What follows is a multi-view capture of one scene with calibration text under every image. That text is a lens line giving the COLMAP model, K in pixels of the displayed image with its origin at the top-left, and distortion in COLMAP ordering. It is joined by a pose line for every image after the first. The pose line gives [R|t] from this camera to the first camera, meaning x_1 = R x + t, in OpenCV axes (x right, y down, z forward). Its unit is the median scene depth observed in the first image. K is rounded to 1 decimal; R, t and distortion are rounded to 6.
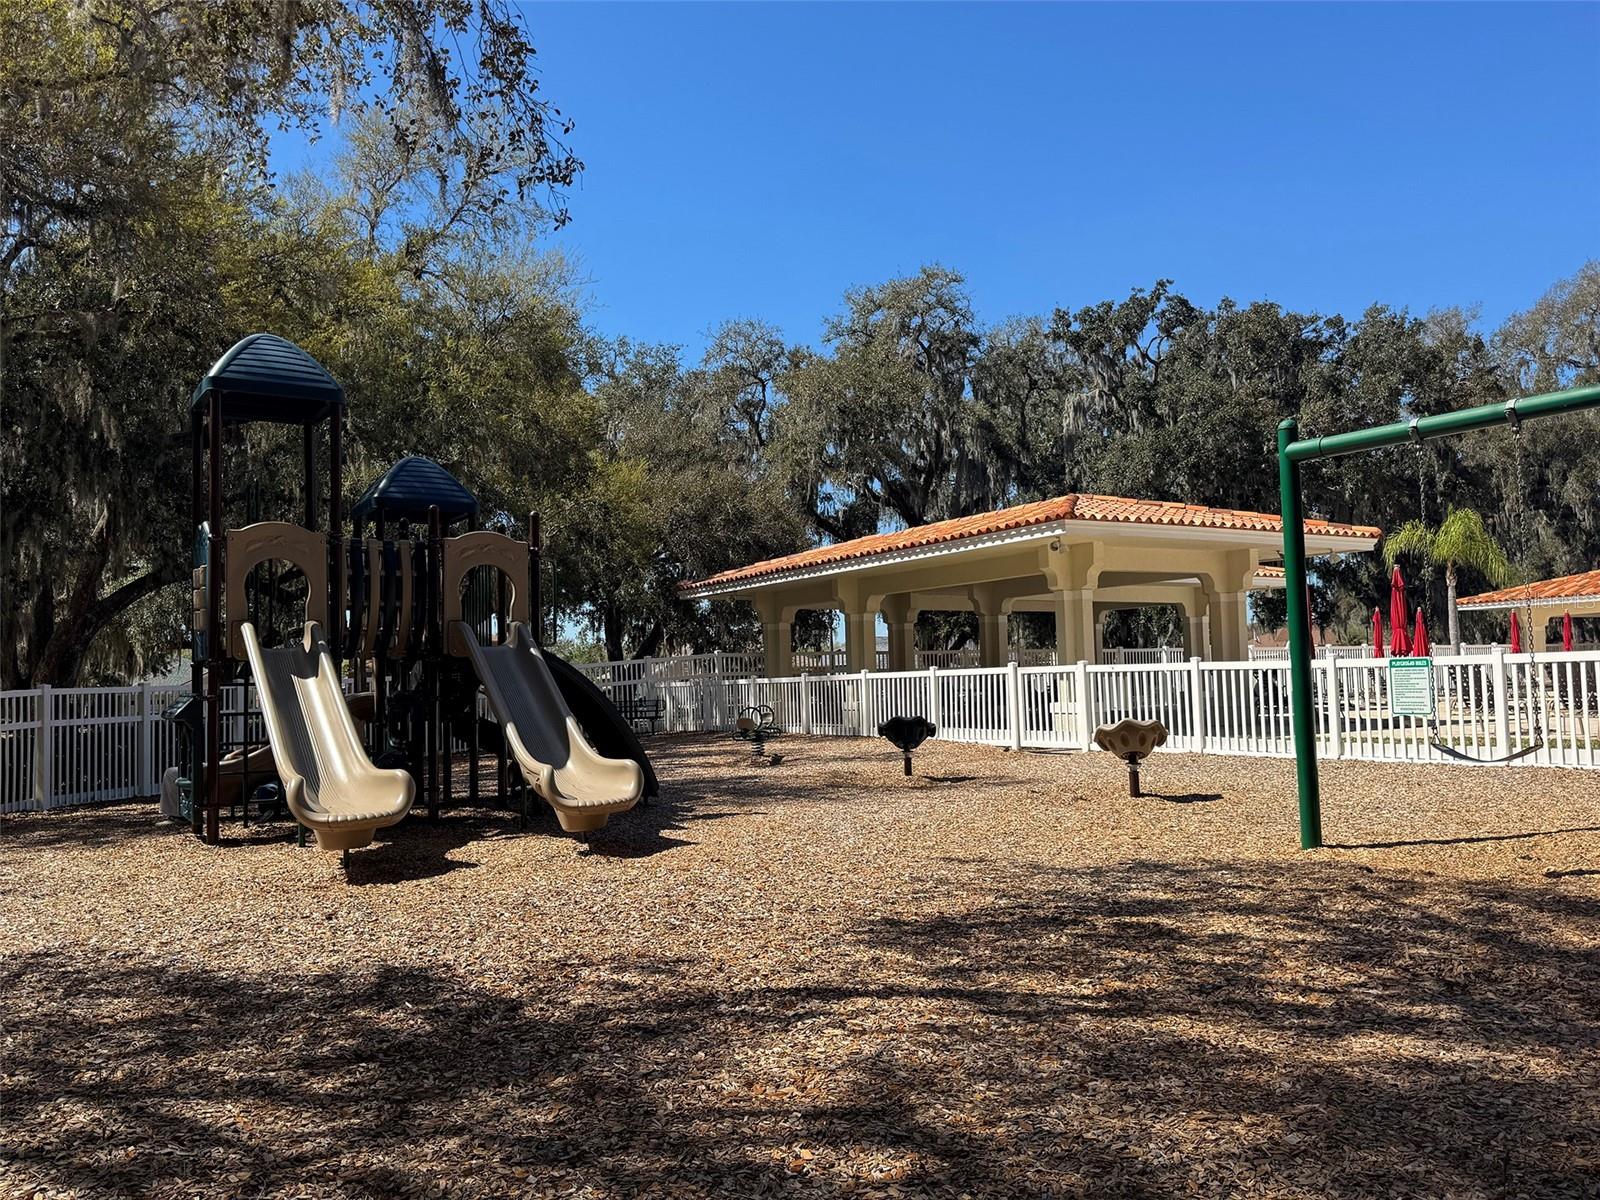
lens RADIAL K [[1222.0, 0, 800.0], [0, 1222.0, 600.0], [0, 0, 1]] dist [-0.005648, -0.004549]
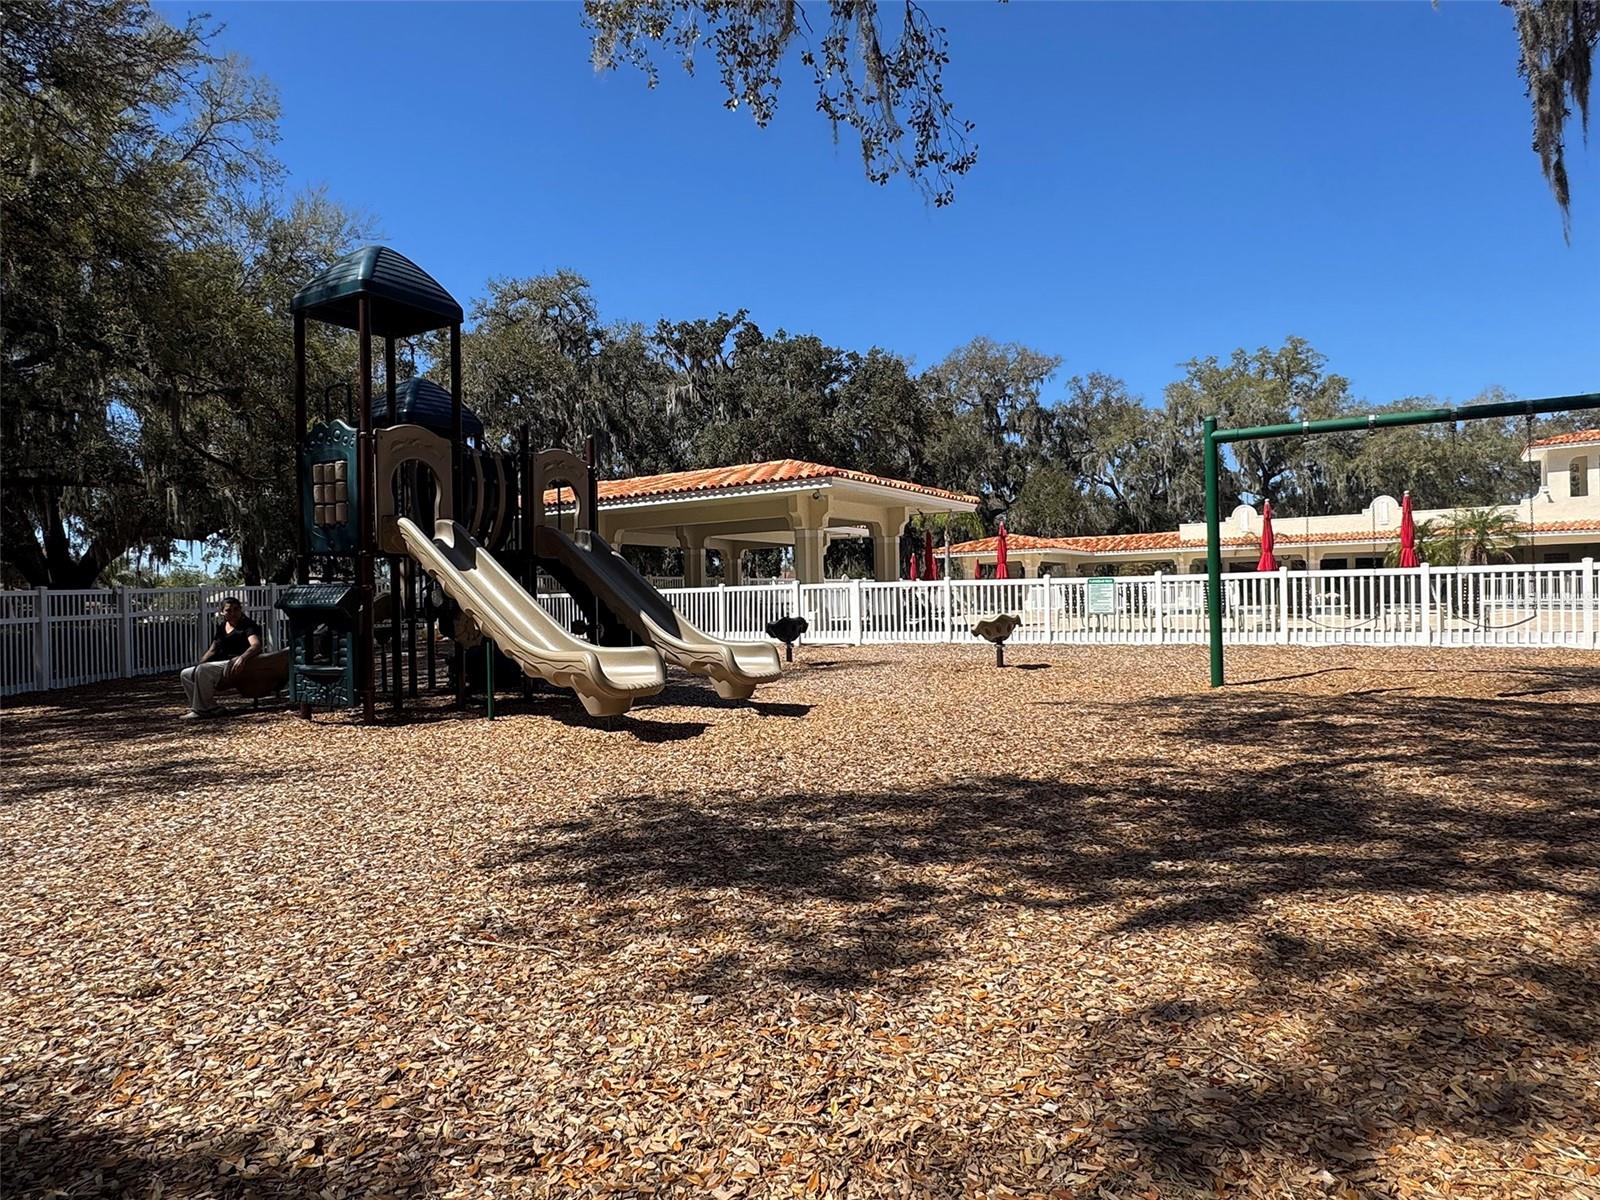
lens RADIAL K [[922.2, 0, 800.0], [0, 922.2, 600.0], [0, 0, 1]] dist [0.006394, -0.000003]
pose [[0.881610, 0.001518, 0.471977, -0.136146], [-0.031452, 0.997961, 0.055540, 0.005739], [-0.470930, -0.063809, 0.879860, 0.029380]]
